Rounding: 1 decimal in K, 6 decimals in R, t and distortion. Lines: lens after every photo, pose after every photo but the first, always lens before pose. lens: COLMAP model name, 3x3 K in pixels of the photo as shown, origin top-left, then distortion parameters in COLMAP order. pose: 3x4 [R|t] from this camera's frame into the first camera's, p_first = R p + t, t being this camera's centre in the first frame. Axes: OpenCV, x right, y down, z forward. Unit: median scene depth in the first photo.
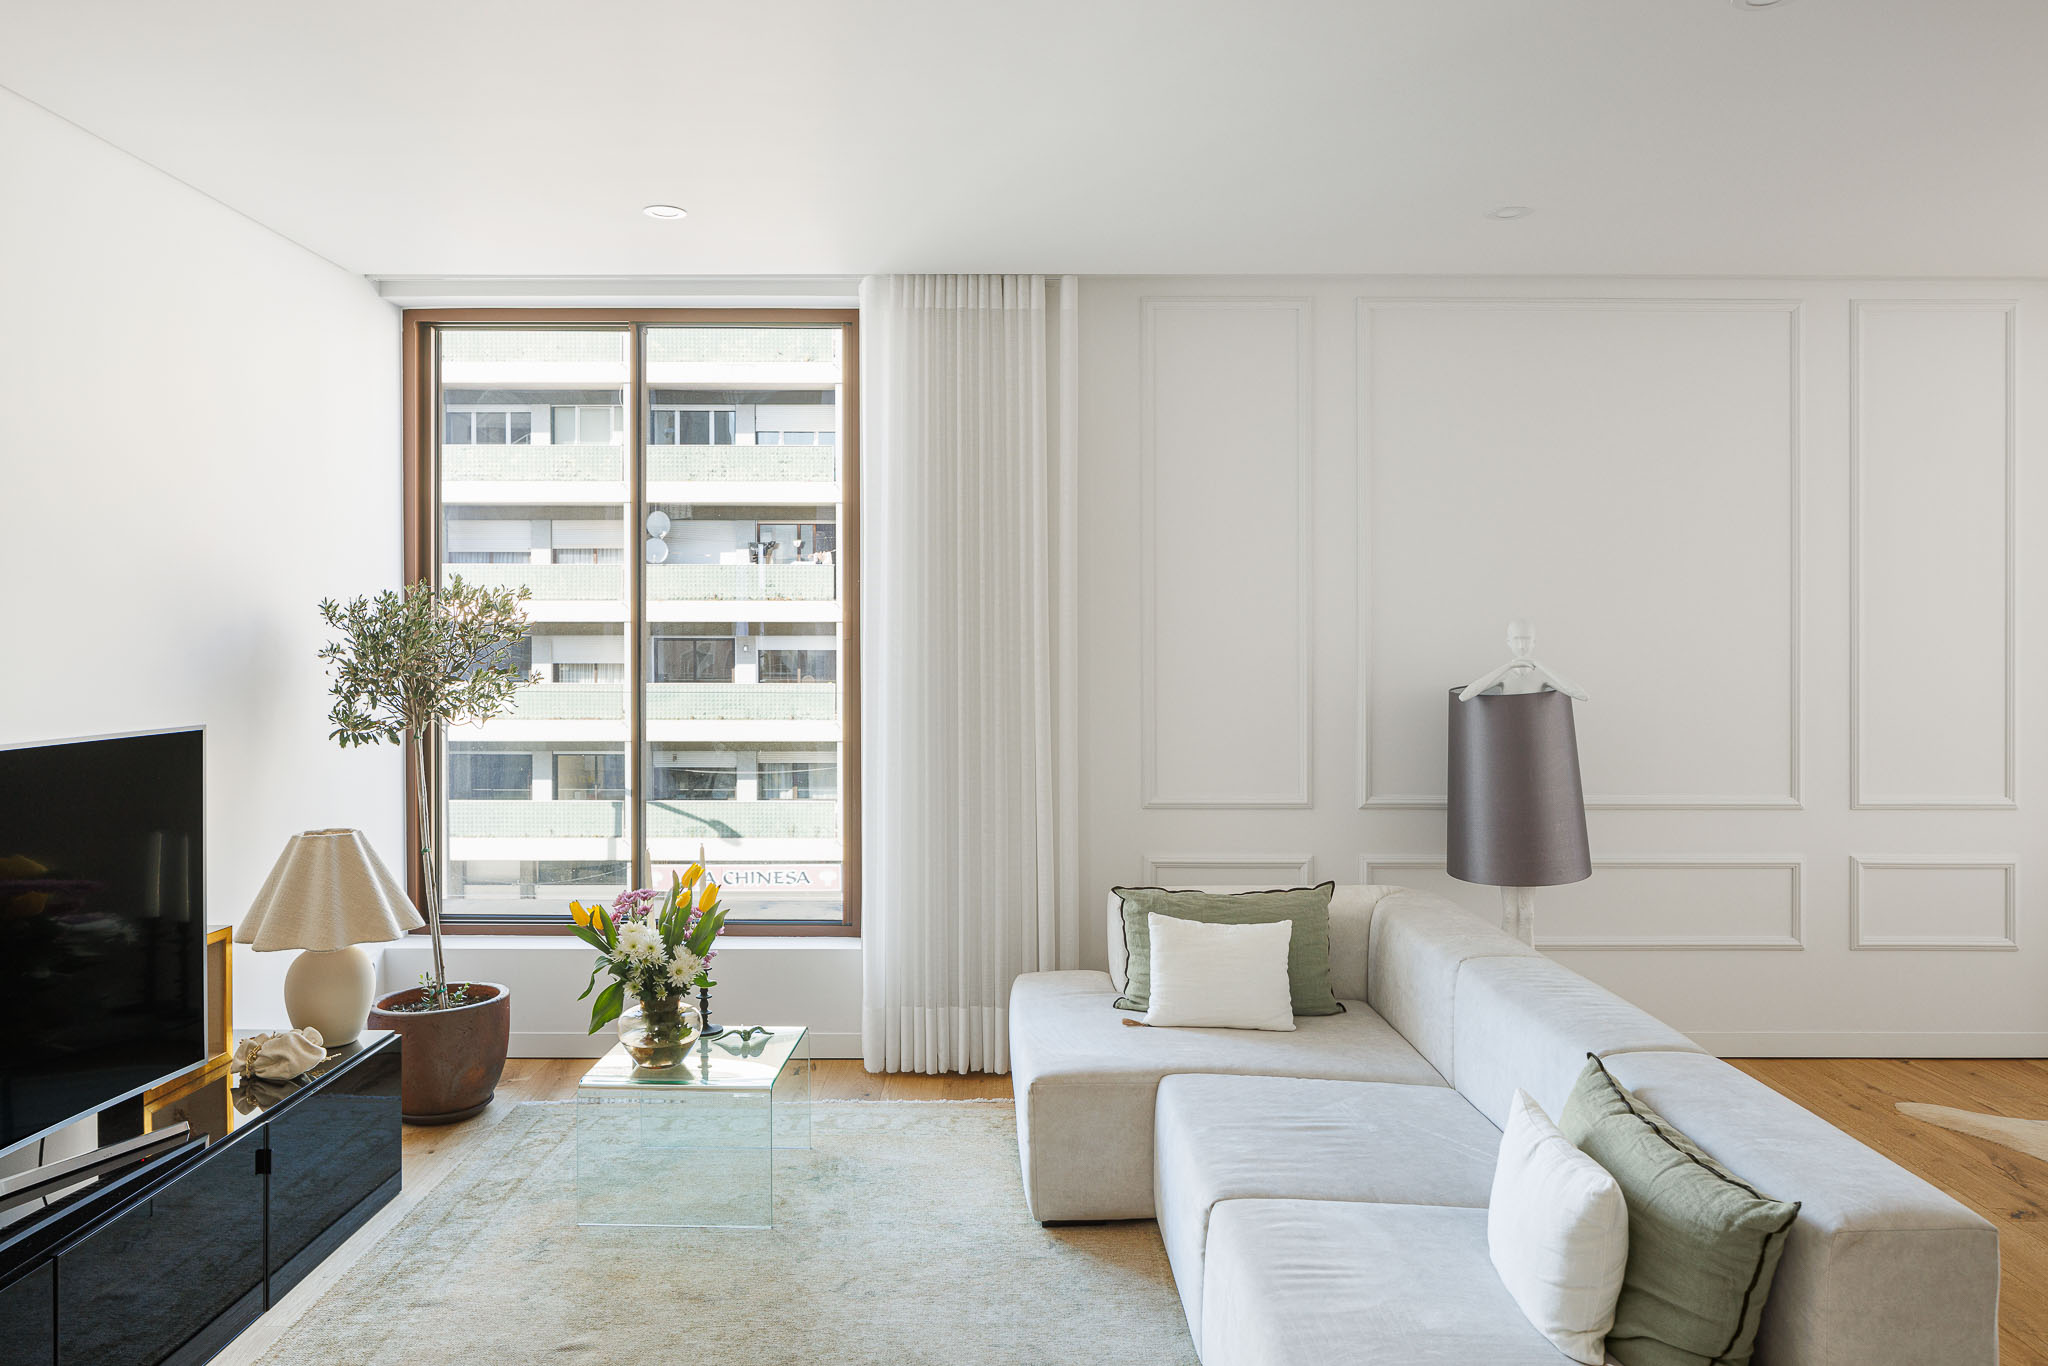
lens RADIAL K [[1394.5, 0, 1000.1], [0, 1394.5, 649.9], [0, 0, 1]] dist [-0.007072, -0.000556]
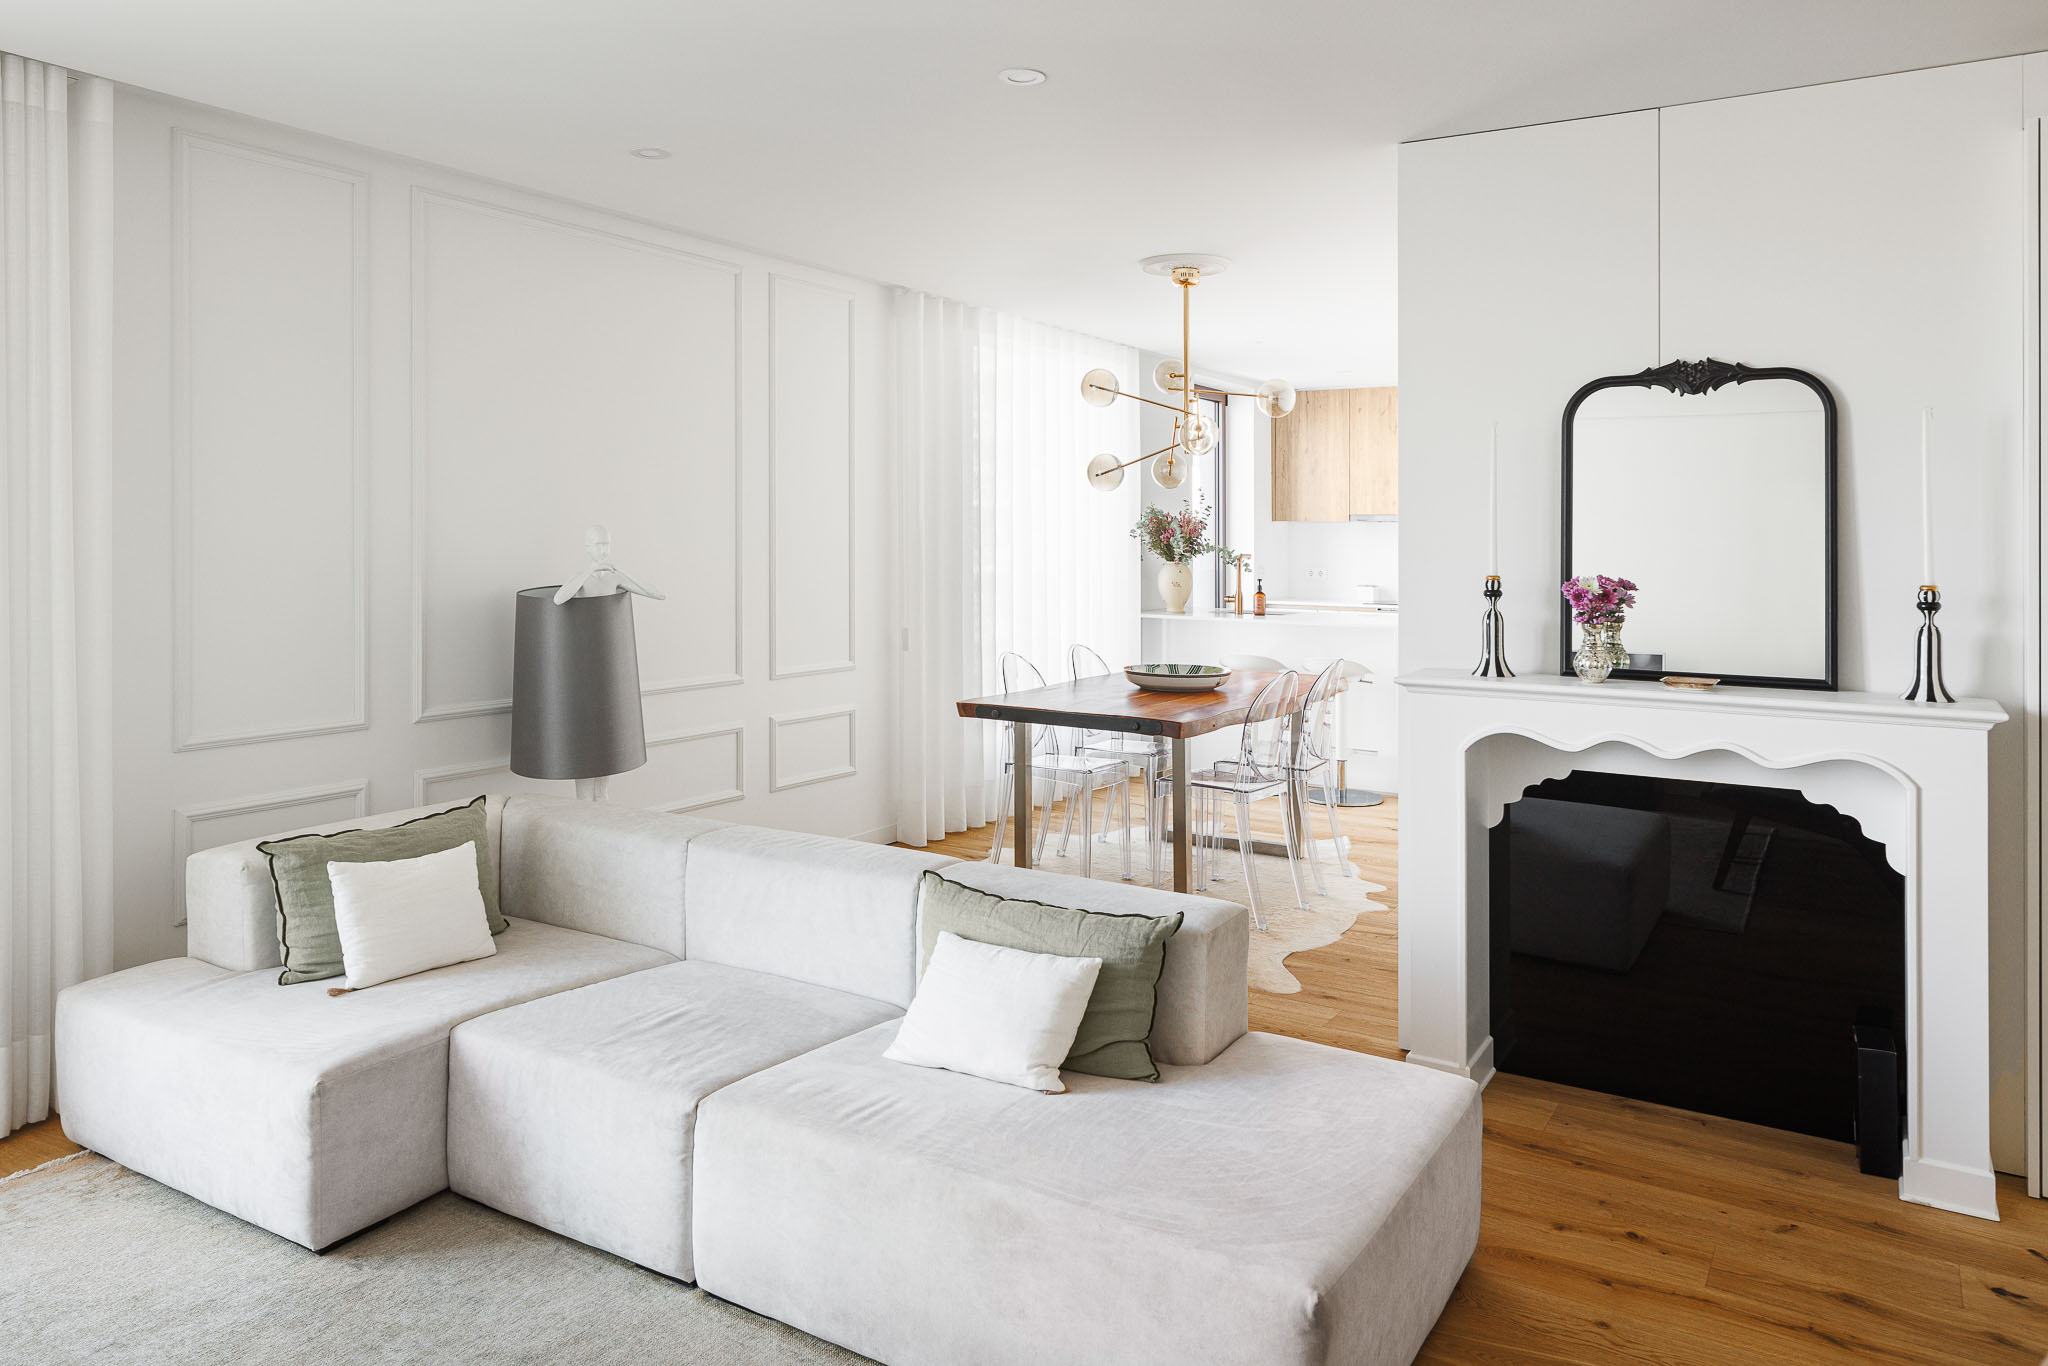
lens RADIAL K [[1378.7, 0, 1028.2], [0, 1378.7, 541.4], [0, 0, 1]] dist [-0.000277, 0.000479]
pose [[0.526896, 0.000808, 0.849929, -0.363553], [0.007256, 0.999959, -0.005449, -0.001860], [-0.849899, 0.009038, 0.526869, 0.170074]]
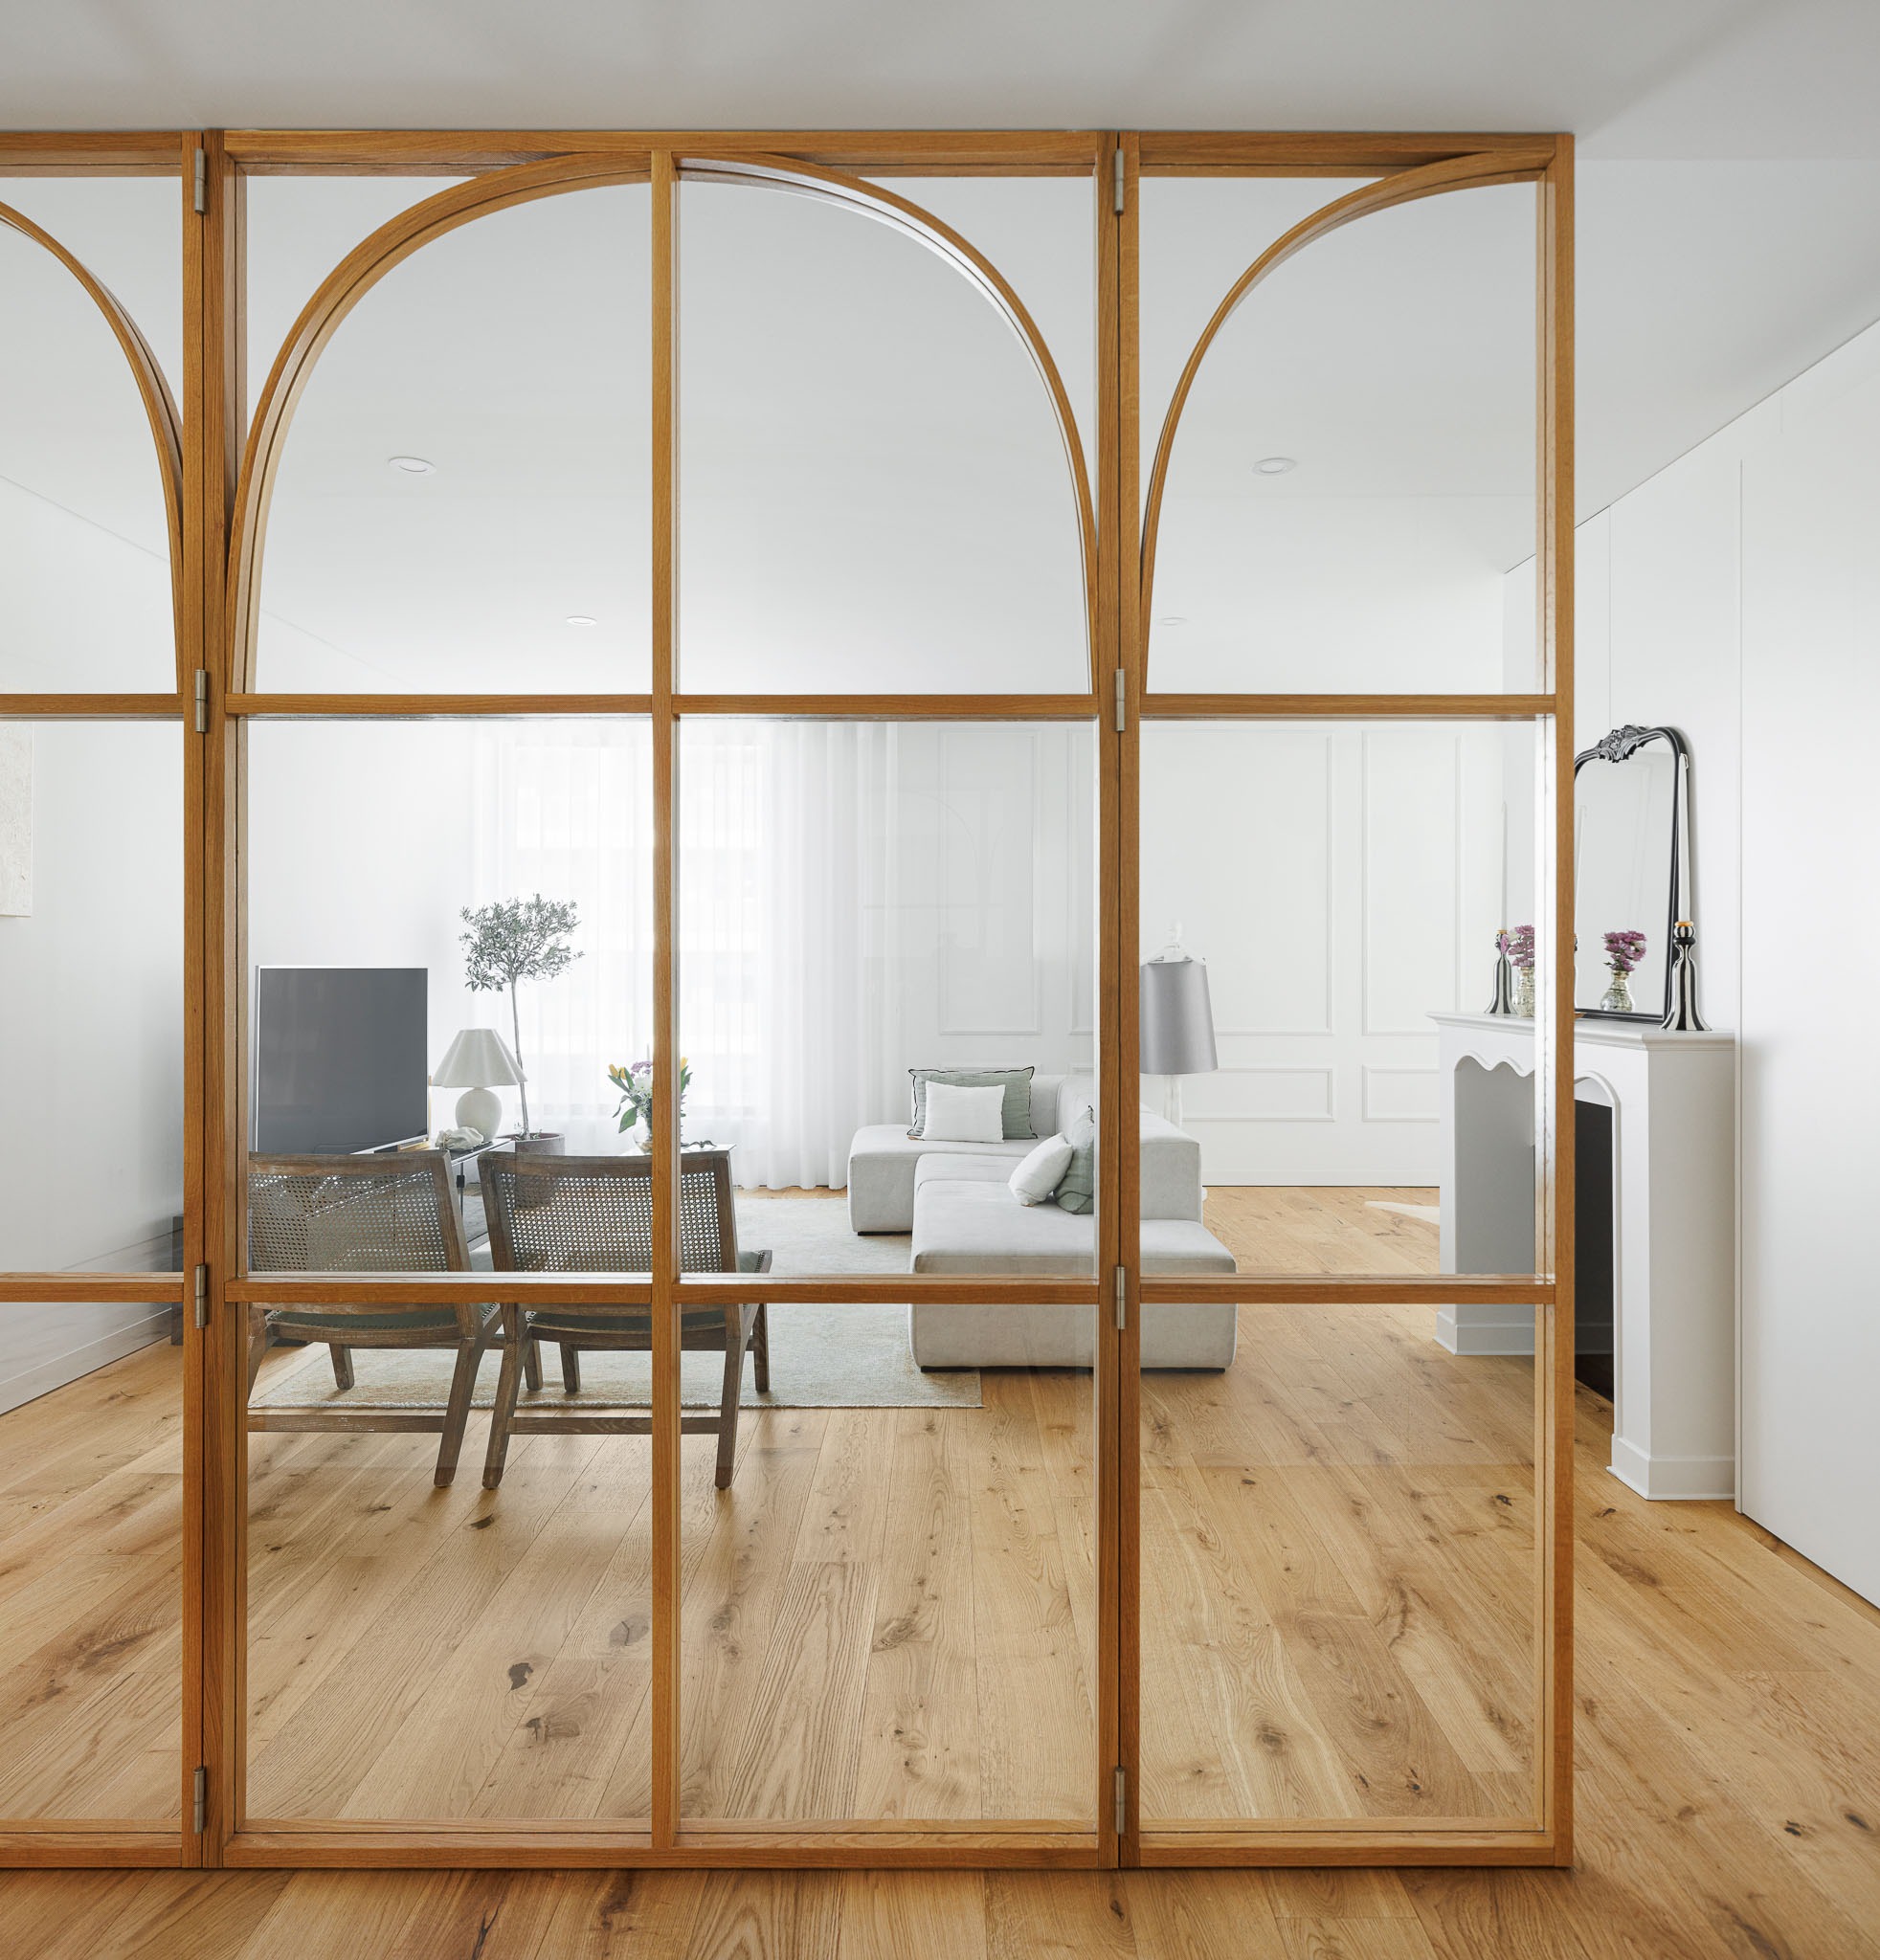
lens RADIAL K [[1277.7, 0, 940.0], [0, 1277.7, 980.0], [0, 0, 1]] dist [0.001767, 0.000561]
pose [[0.999998, 0.002164, -0.000004, 0.117120], [-0.002164, 0.999988, -0.004482, 0.061555], [-0.000006, 0.004482, 0.999990, -0.613208]]
